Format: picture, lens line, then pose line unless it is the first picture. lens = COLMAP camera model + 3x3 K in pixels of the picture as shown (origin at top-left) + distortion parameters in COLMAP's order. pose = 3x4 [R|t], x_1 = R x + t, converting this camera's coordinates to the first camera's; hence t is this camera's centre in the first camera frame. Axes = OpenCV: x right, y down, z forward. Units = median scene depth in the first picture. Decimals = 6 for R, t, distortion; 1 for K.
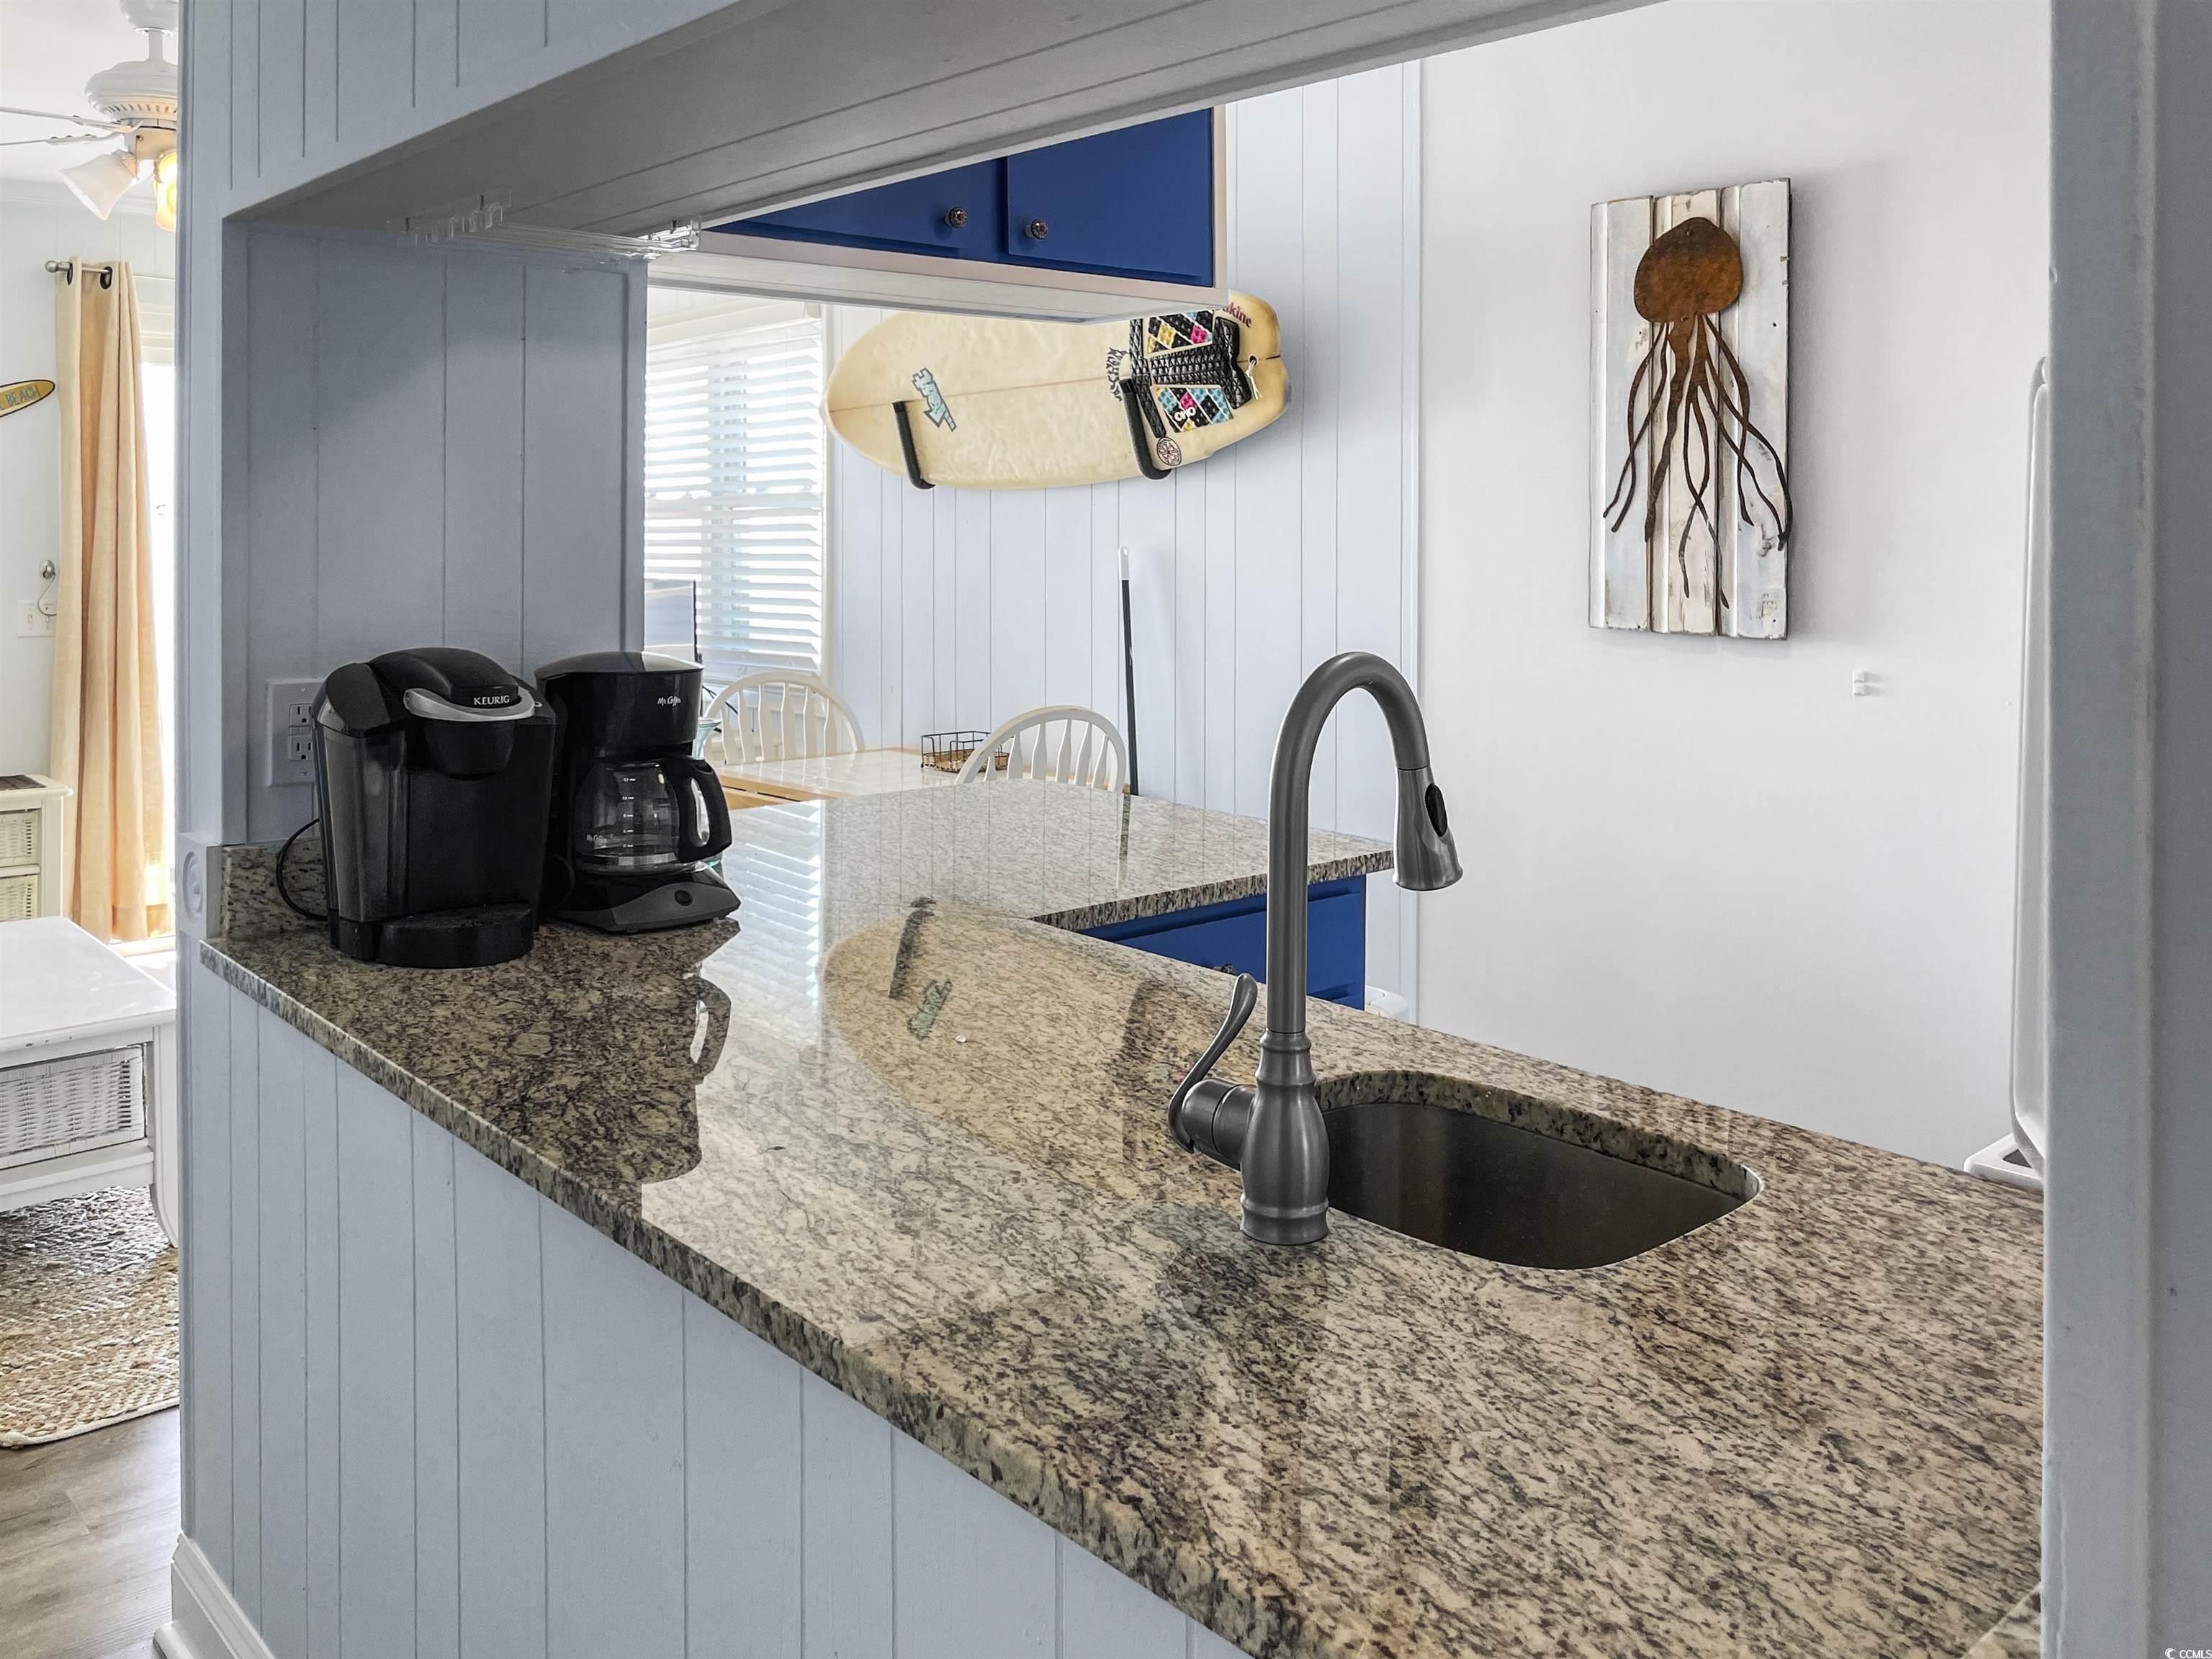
lens RADIAL K [[1796.8, 0, 1104.8], [0, 1796.8, 573.0], [0, 0, 1]] dist [-0.010452, 0.002897]
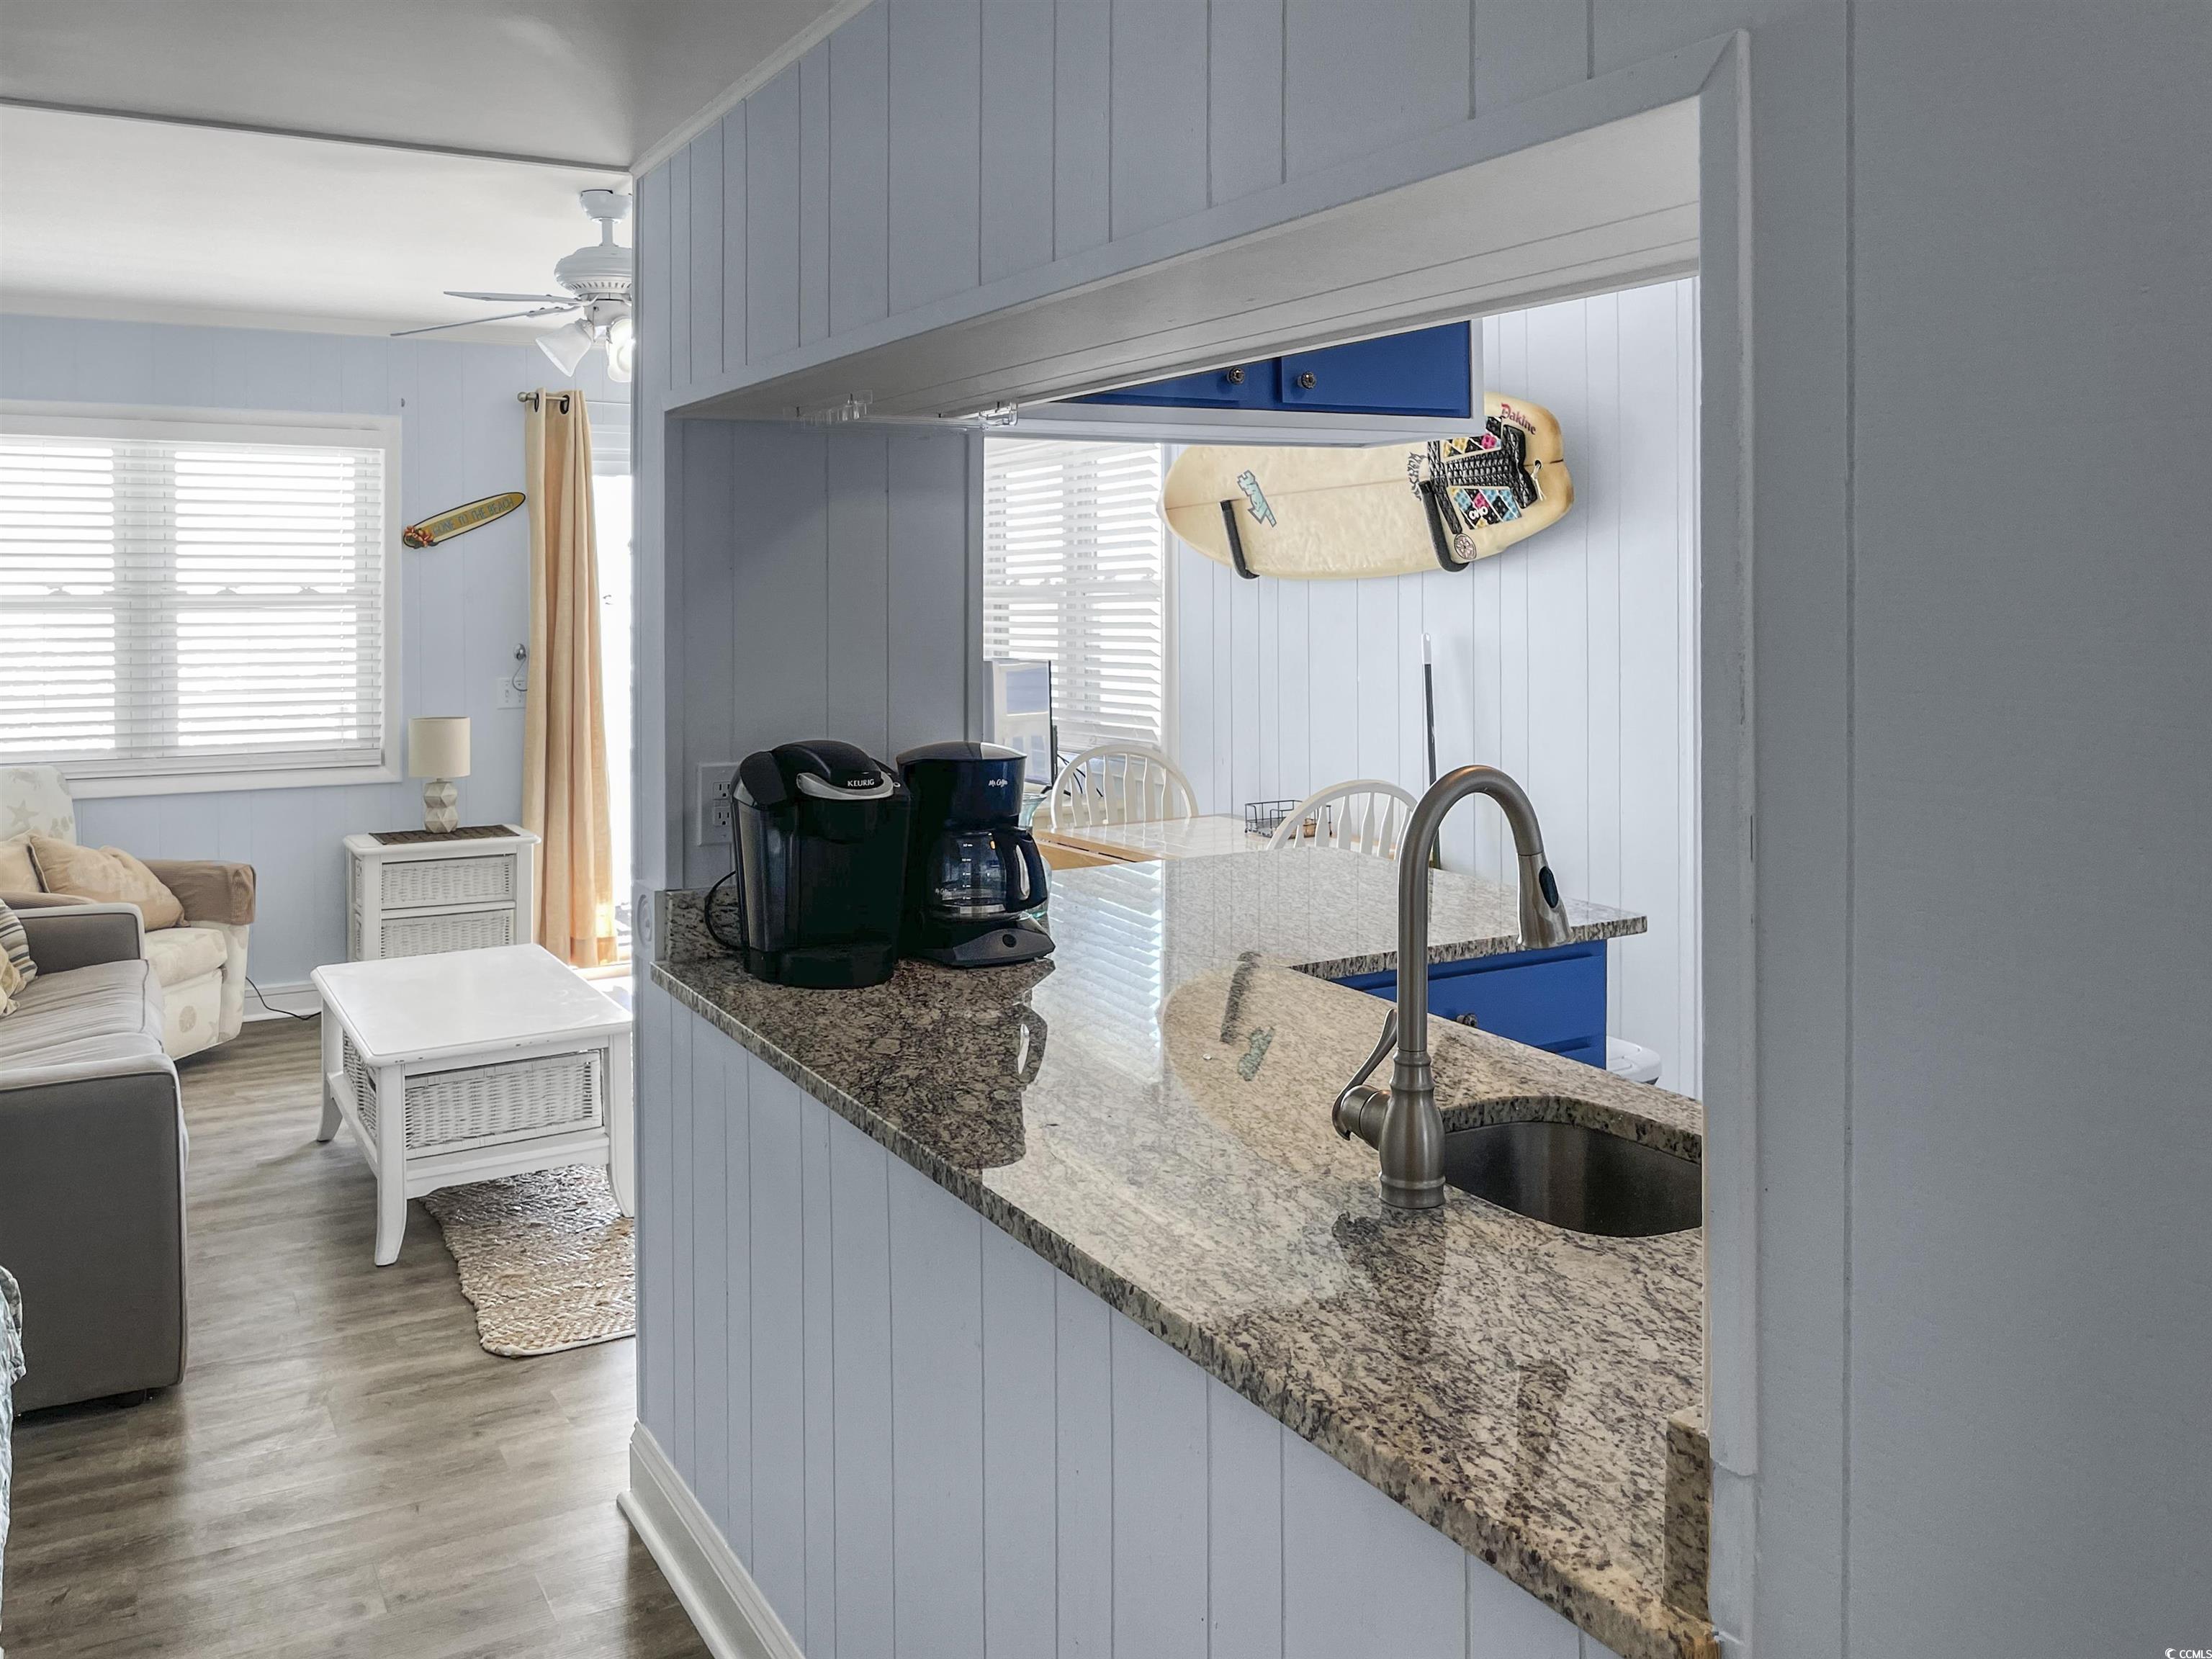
lens RADIAL K [[1786.3, 0, 1098.7], [0, 1786.3, 610.2], [0, 0, 1]] dist [-0.004303, 0.000874]
pose [[0.977671, -0.008343, -0.209977, 0.092226], [0.005855, 0.999905, -0.012467, -0.034320], [0.210061, 0.010959, 0.977627, -0.211553]]
